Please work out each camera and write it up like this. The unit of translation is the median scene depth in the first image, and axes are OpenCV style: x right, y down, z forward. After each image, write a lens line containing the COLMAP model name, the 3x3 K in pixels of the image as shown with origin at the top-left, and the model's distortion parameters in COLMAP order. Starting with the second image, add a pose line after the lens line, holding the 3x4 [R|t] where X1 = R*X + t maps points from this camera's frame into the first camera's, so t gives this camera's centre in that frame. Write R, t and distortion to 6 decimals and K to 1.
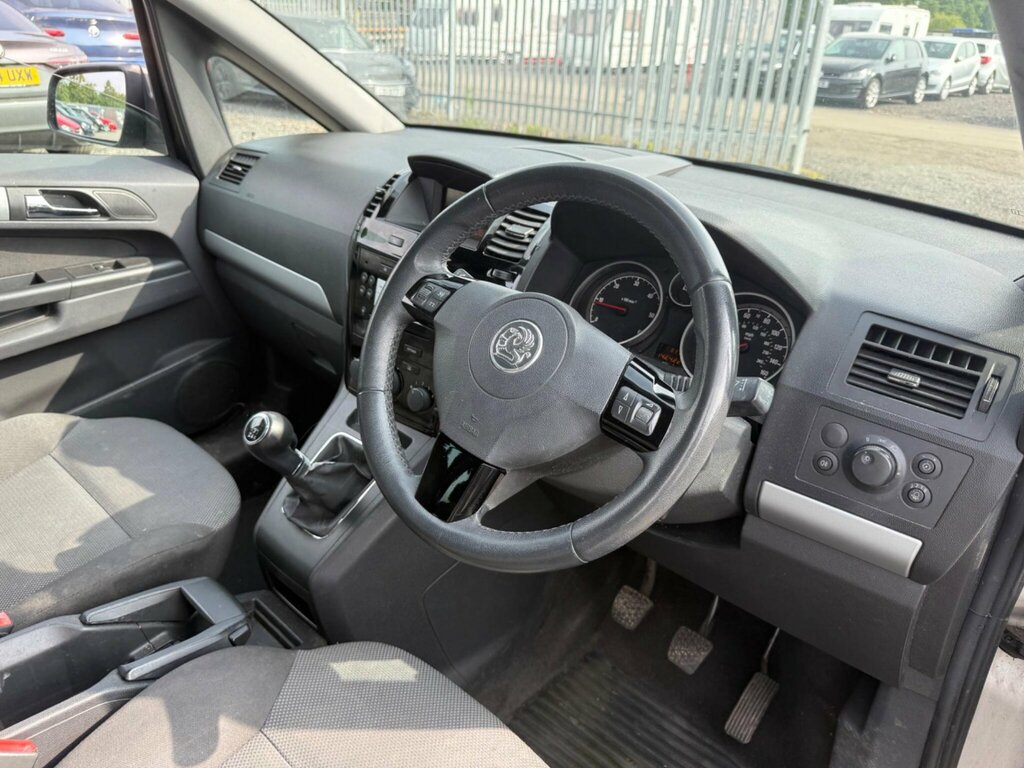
lens RADIAL K [[731.2, 0, 514.6], [0, 731.2, 379.5], [0, 0, 1]] dist [-0.007543, -0.015639]
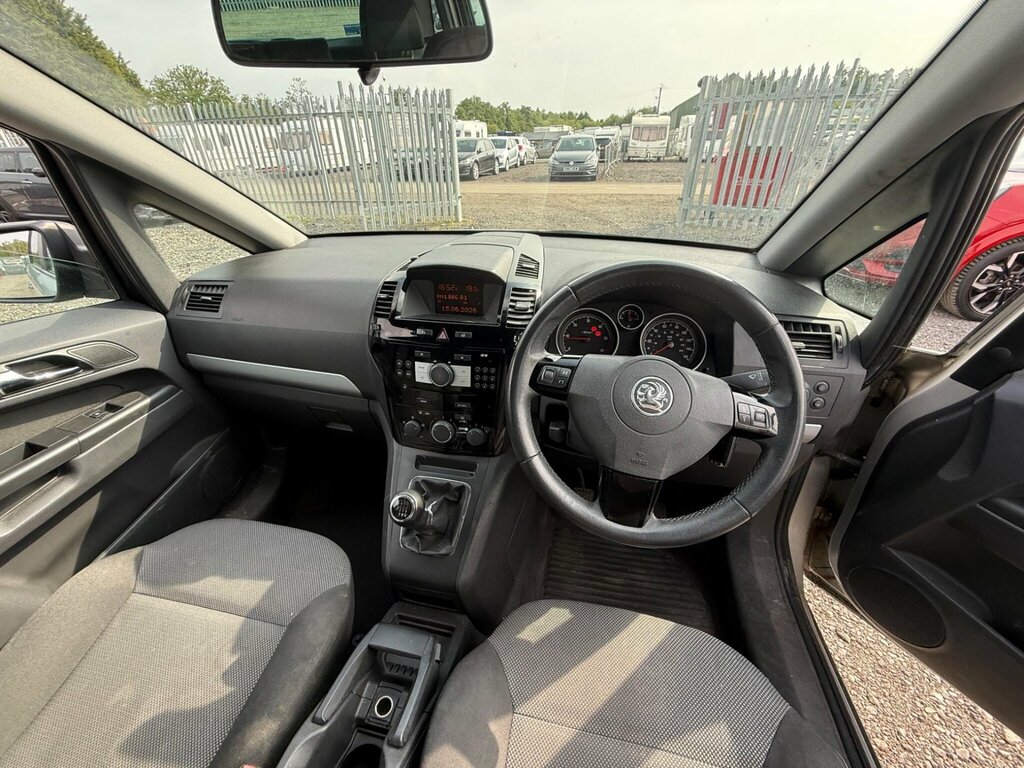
lens RADIAL K [[402.8, 0, 512.0], [0, 402.8, 388.2], [0, 0, 1]] dist [-0.009821, 0.001297]
pose [[0.862434, -0.309339, 0.400646, -0.253731], [0.265259, 0.950340, 0.162760, -0.121795], [-0.431098, -0.034095, 0.901661, 0.185878]]
